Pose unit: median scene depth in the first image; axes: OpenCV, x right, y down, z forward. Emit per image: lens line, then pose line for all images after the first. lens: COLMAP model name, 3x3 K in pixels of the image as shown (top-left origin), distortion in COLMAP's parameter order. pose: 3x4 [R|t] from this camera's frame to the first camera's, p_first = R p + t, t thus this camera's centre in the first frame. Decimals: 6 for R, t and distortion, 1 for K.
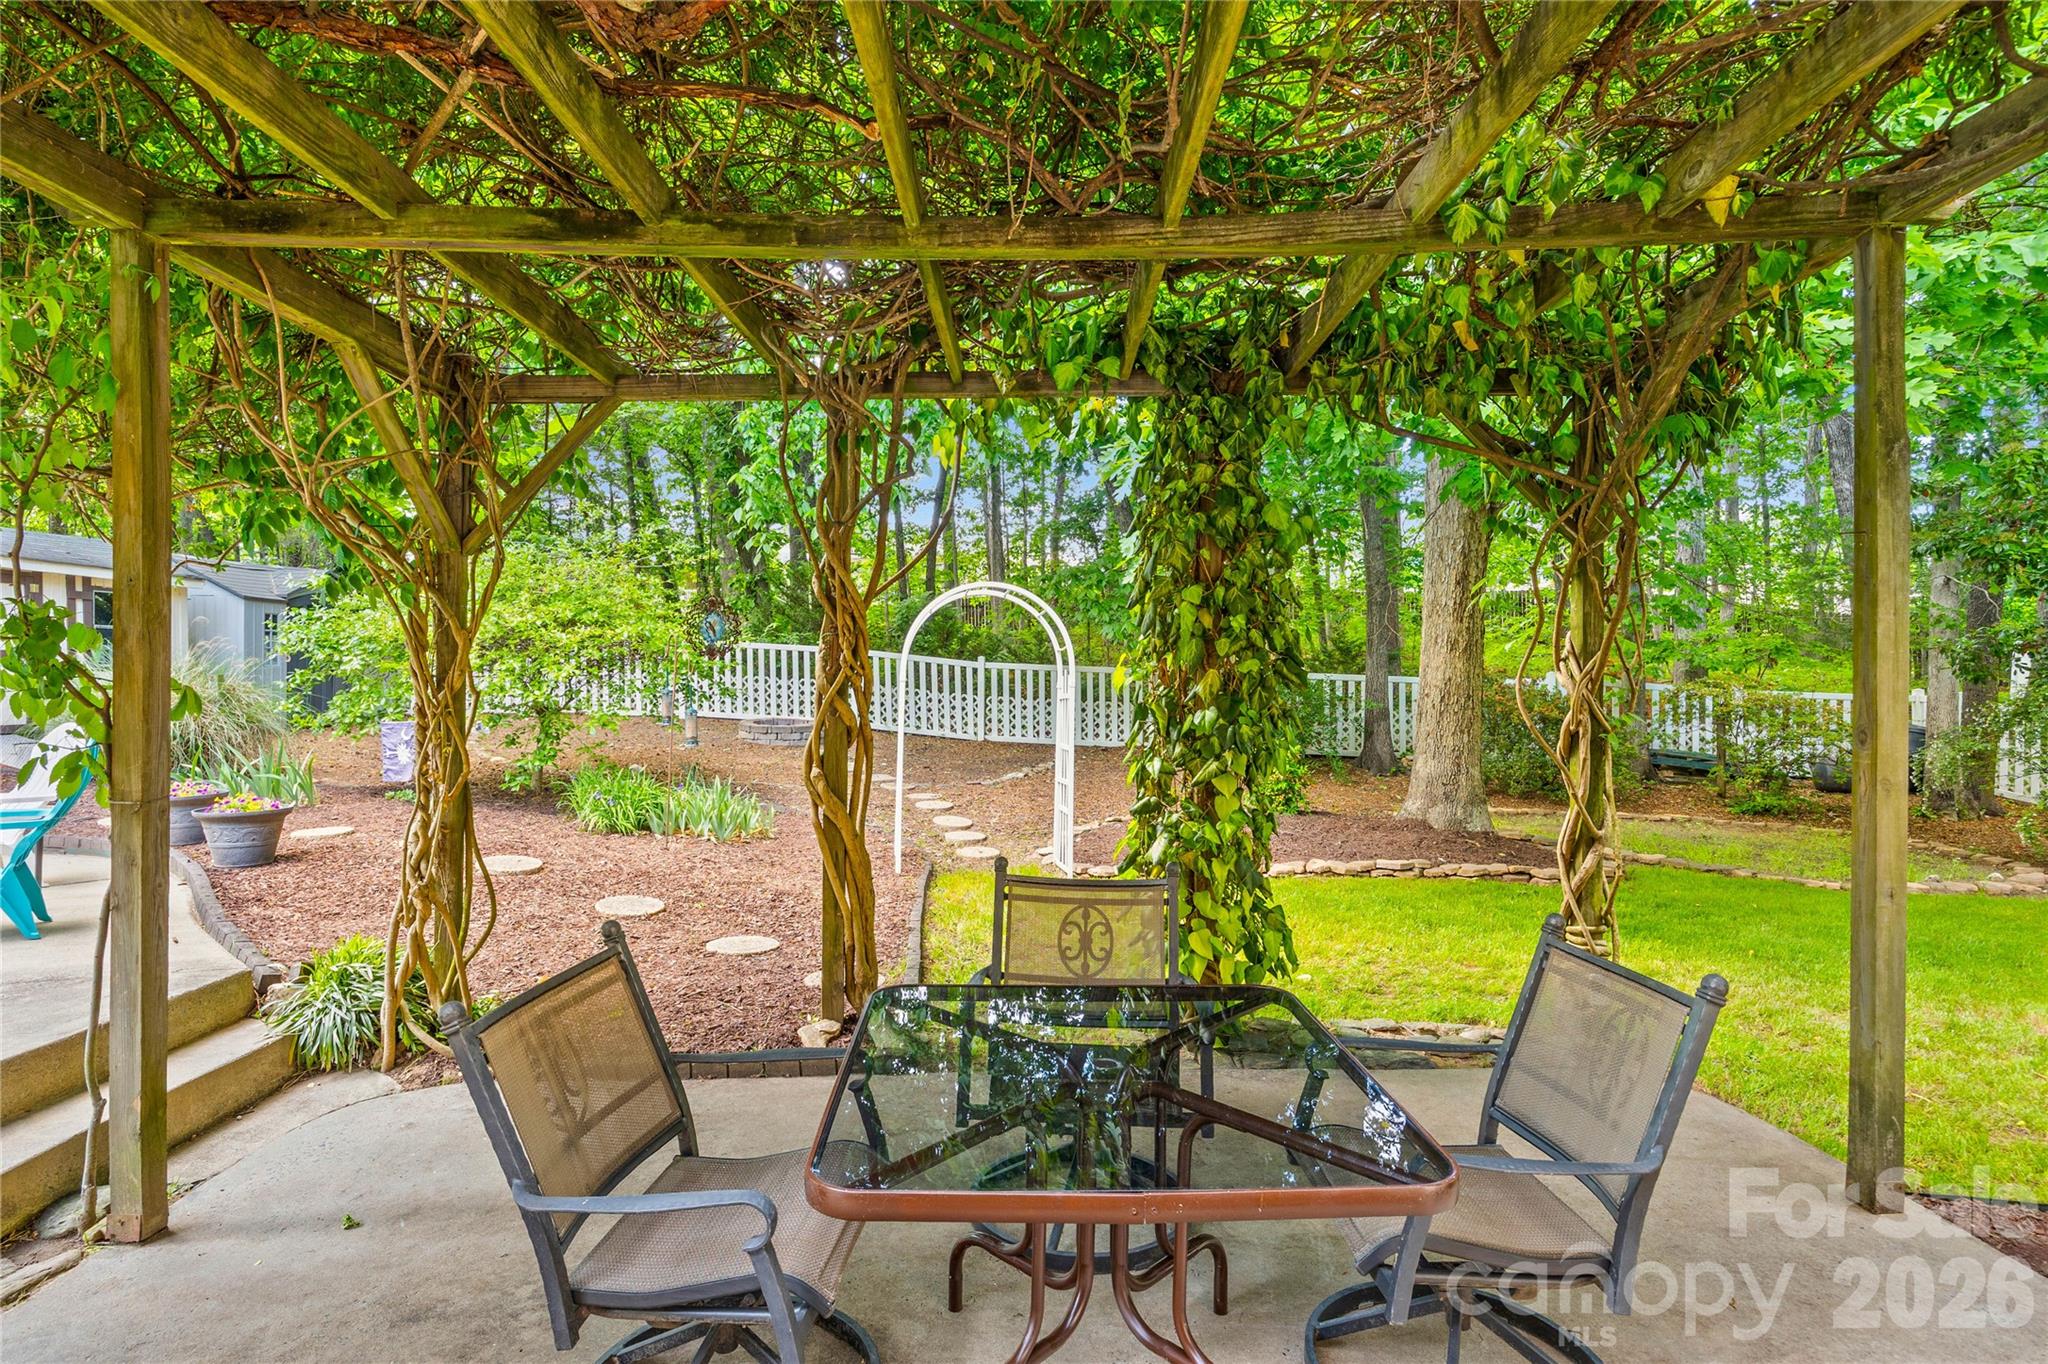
lens RADIAL K [[1003.8, 0, 1024.0], [0, 1003.8, 682.0], [0, 0, 1]] dist [-0.025703, 0.000055]
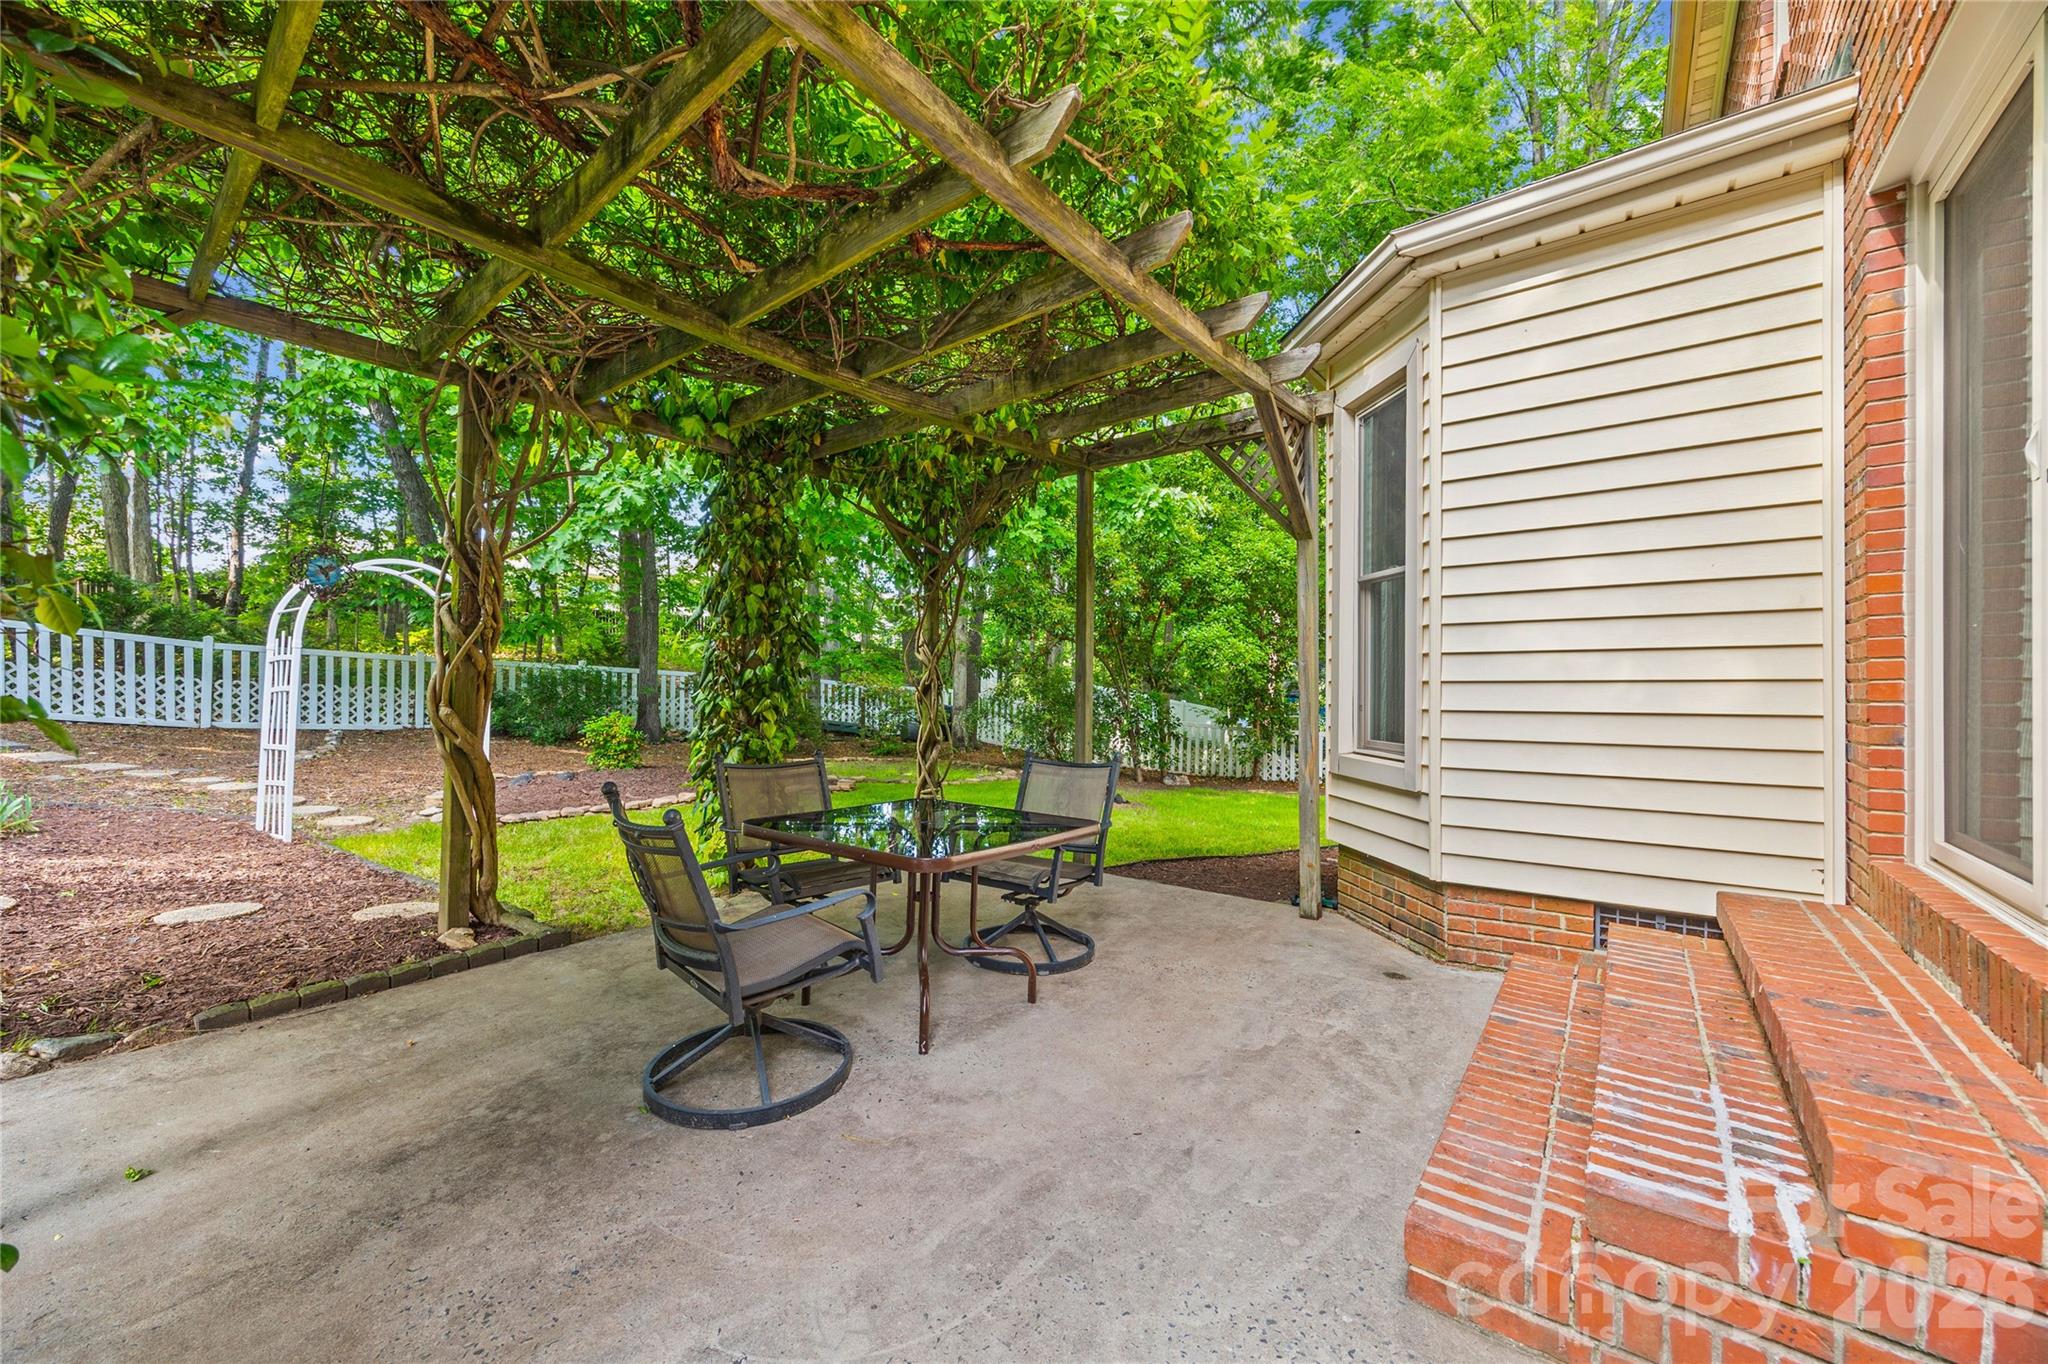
lens RADIAL K [[808.2, 0, 1018.4], [0, 808.2, 686.8], [0, 0, 1]] dist [-0.001043, 0.000349]
pose [[0.617320, 0.014170, 0.786584, -0.525827], [-0.011566, 0.999893, -0.008935, 0.063144], [-0.786627, -0.003582, 0.617418, -0.072105]]
